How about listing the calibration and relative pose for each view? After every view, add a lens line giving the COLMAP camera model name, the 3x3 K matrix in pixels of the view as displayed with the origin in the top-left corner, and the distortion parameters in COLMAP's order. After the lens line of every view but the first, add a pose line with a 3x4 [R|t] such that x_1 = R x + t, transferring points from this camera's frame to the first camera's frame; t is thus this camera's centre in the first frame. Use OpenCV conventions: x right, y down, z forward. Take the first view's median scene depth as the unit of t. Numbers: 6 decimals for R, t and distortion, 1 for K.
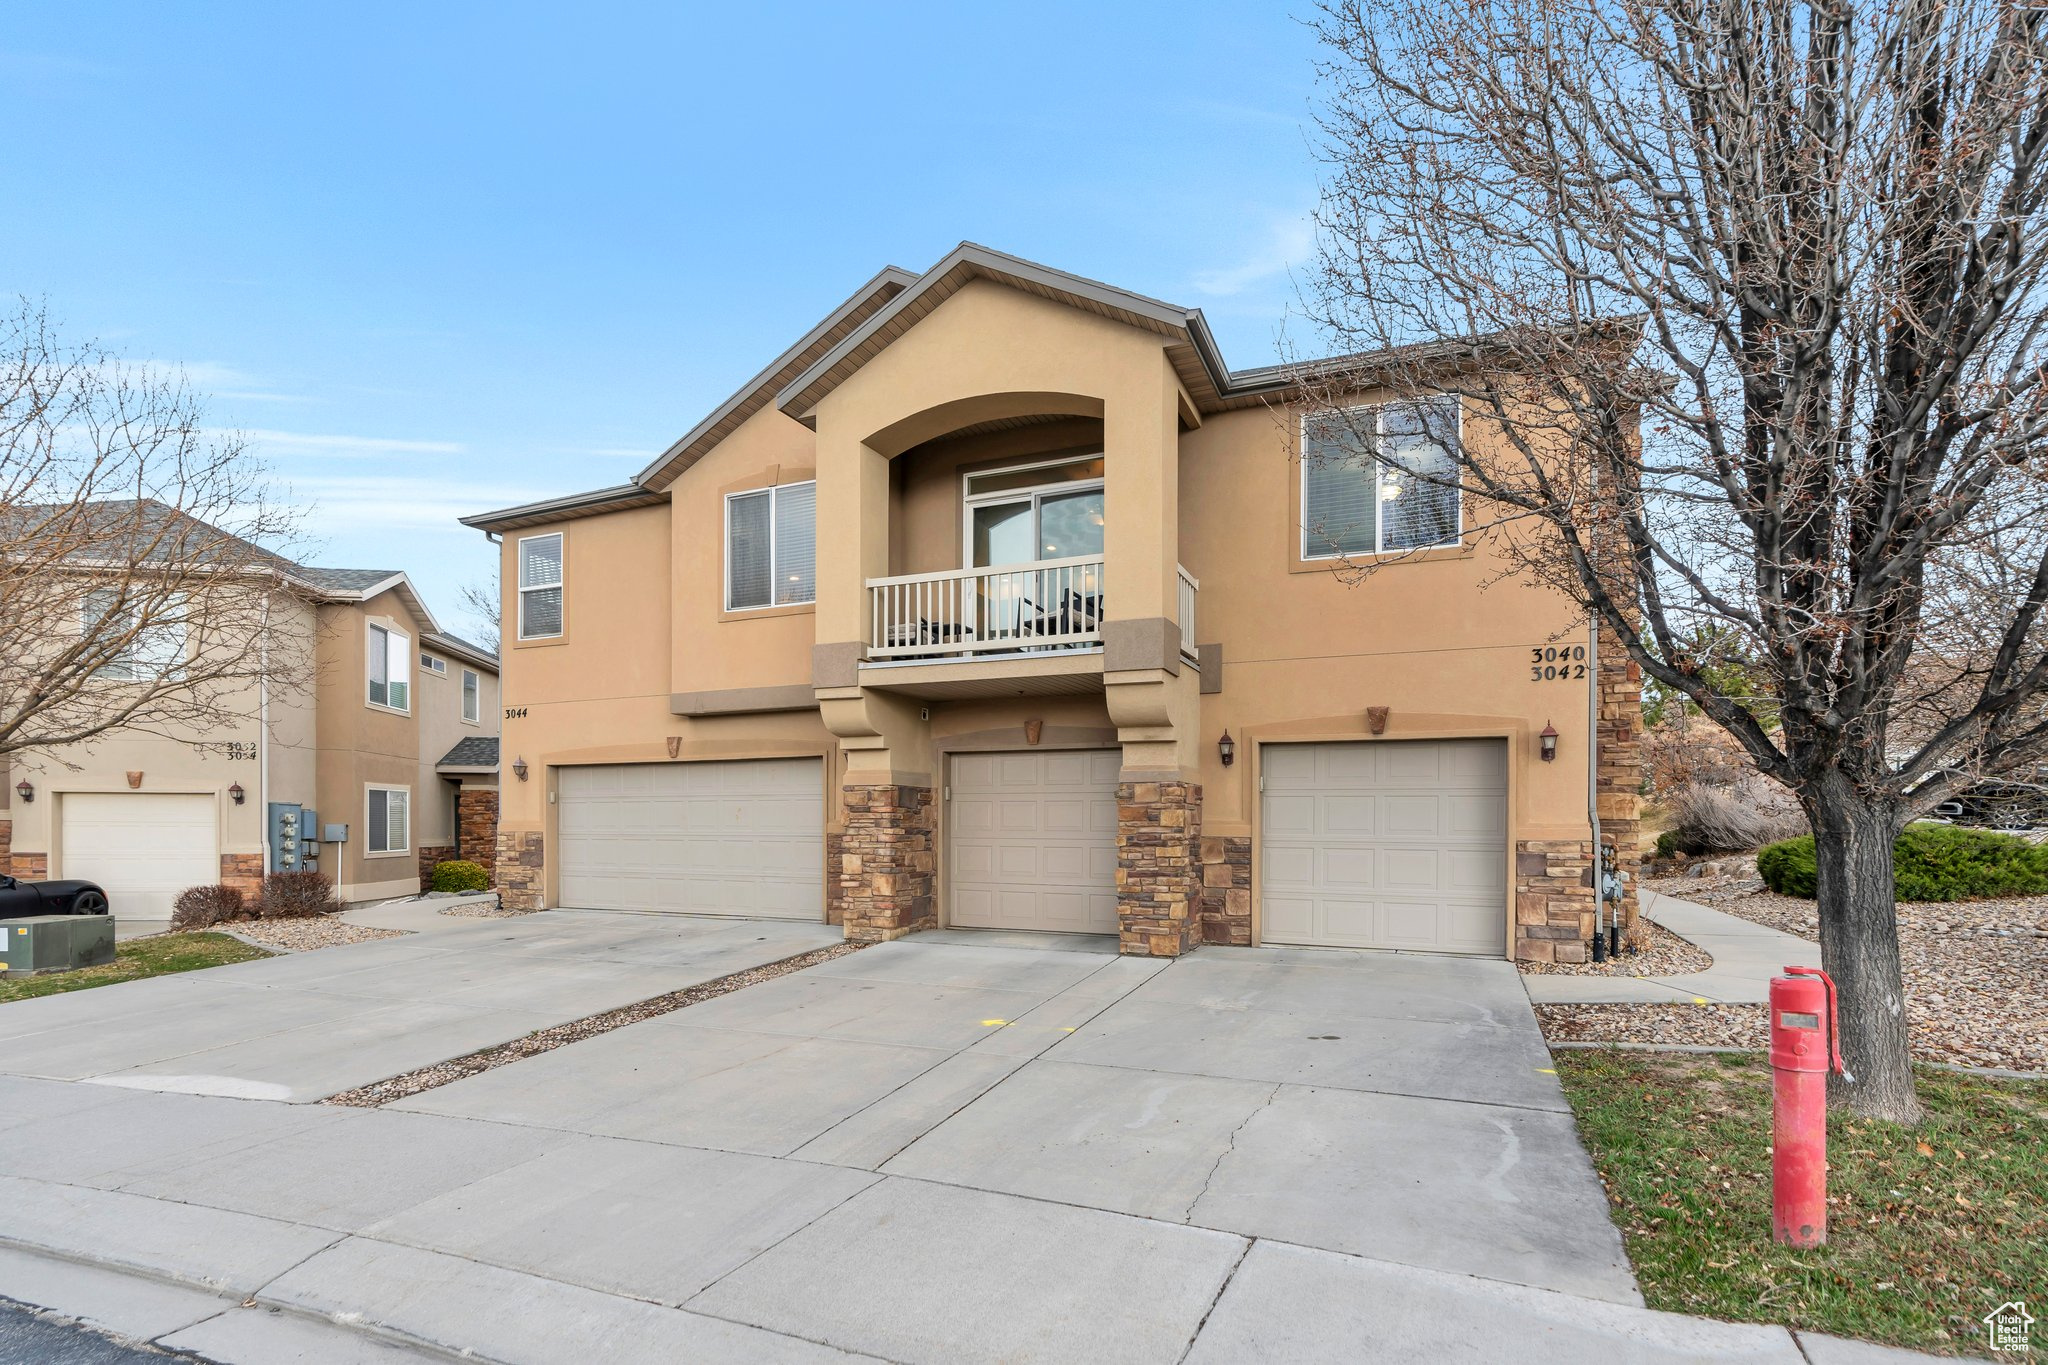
lens RADIAL K [[923.2, 0, 1030.6], [0, 923.2, 657.7], [0, 0, 1]] dist [-0.002591, 0.000707]
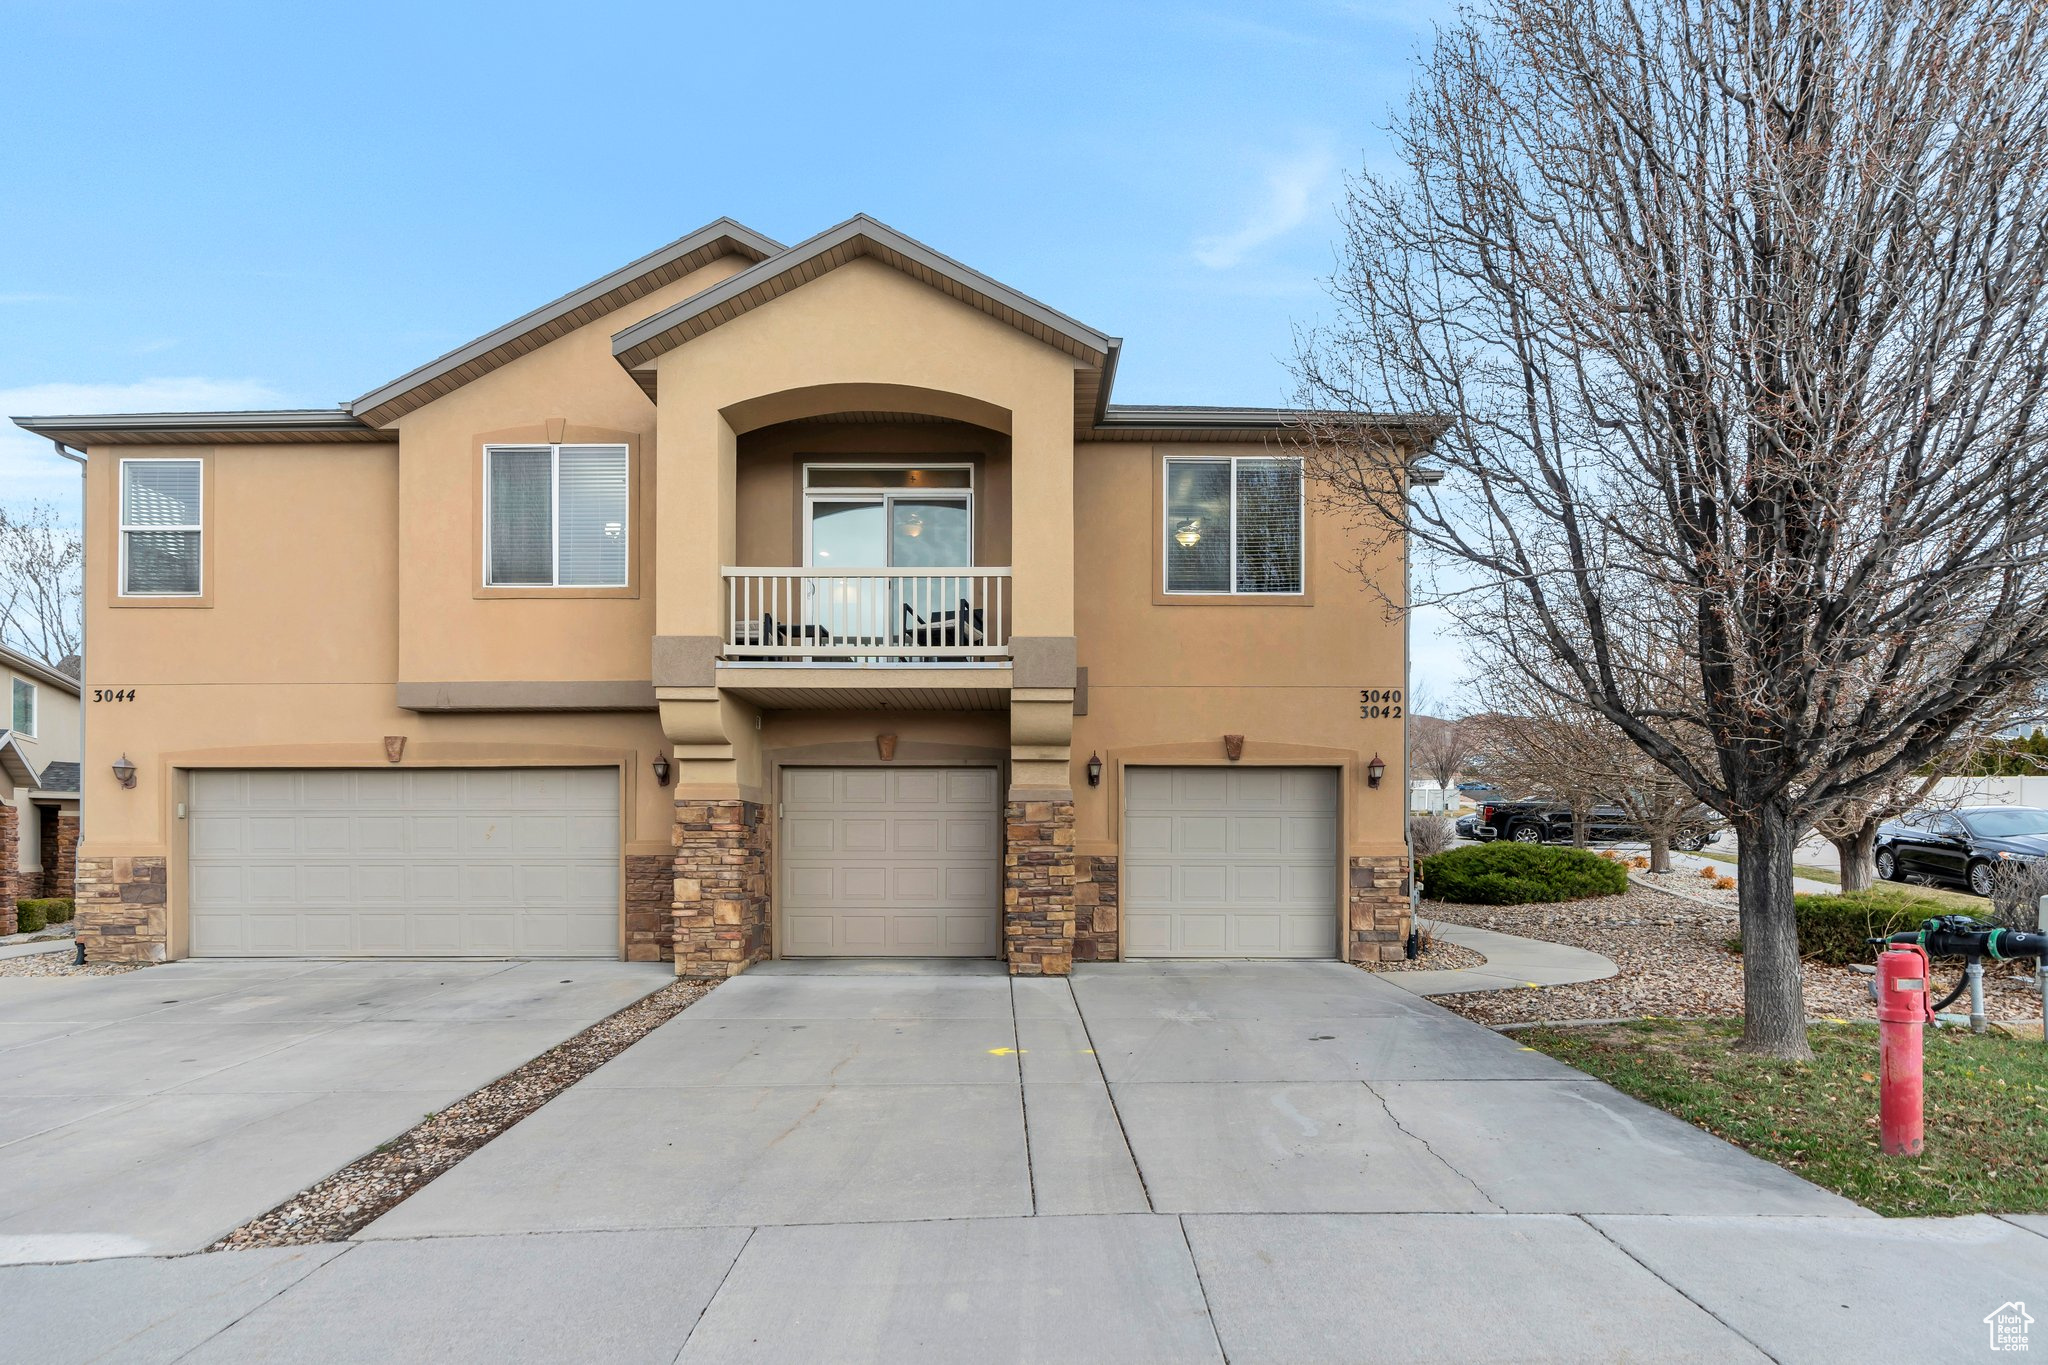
lens RADIAL K [[928.5, 0, 1024.0], [0, 928.5, 682.5], [0, 0, 1]] dist [-0.003136, 0.000174]
pose [[0.925766, 0.062744, 0.372854, -0.248607], [-0.063634, 0.997924, -0.009935, 0.016811], [-0.372704, -0.014529, 0.927837, 0.073377]]
